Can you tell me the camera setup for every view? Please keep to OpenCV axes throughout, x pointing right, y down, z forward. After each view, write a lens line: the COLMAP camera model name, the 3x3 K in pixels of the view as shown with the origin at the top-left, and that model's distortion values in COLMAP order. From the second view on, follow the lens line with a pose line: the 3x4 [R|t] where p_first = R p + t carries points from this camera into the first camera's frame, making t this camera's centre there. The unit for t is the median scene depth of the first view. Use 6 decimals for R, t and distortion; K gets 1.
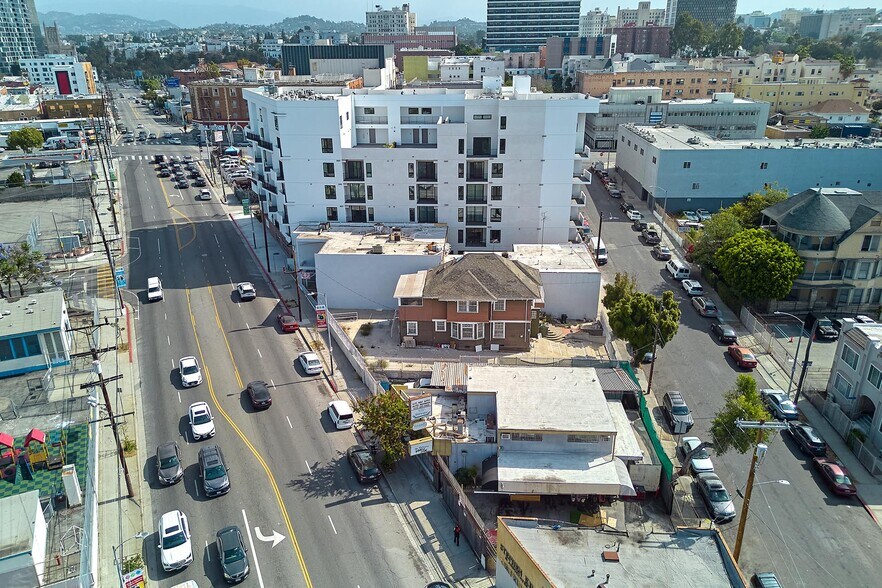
lens RADIAL K [[631.2, 0, 440.0], [0, 631.2, 302.8], [0, 0, 1]] dist [0.064738, -0.047734]
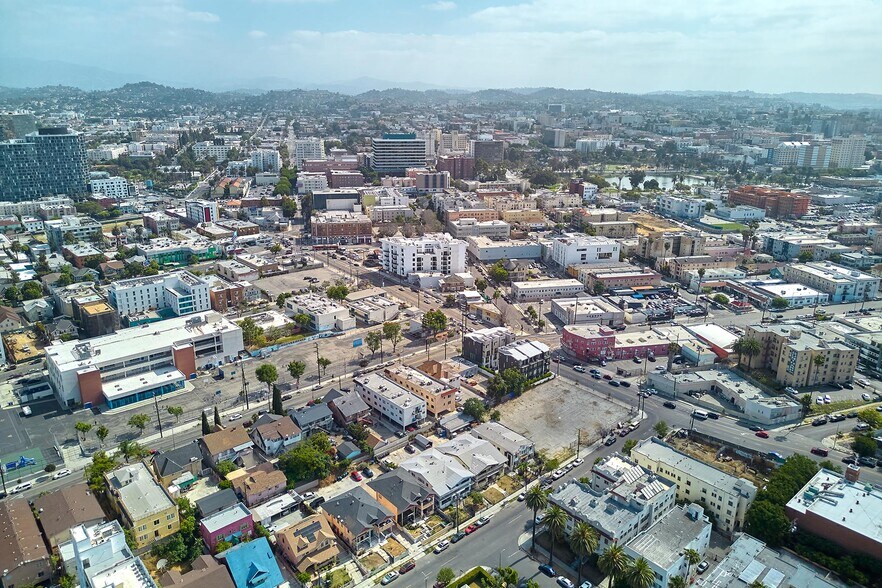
lens RADIAL K [[631.2, 0, 440.0], [0, 631.2, 302.8], [0, 0, 1]] dist [0.064738, -0.047734]
pose [[0.958956, -0.071192, 0.274472, -1.282121], [0.086366, 0.995310, -0.043584, 0.319902], [-0.270082, 0.065500, 0.960607, -3.457773]]
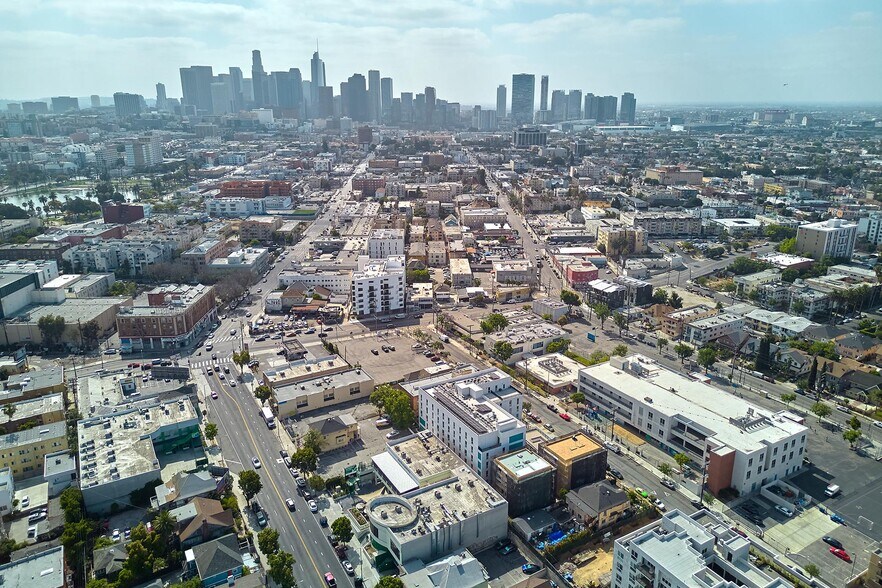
lens RADIAL K [[629.3, 0, 454.6], [0, 629.3, 295.6], [0, 0, 1]] dist [0.078168, -0.091320]
pose [[-0.121965, -0.289670, 0.949324, -4.105019], [0.365571, 0.876113, 0.314298, -1.321875], [-0.922758, 0.385379, -0.000960, 0.755564]]
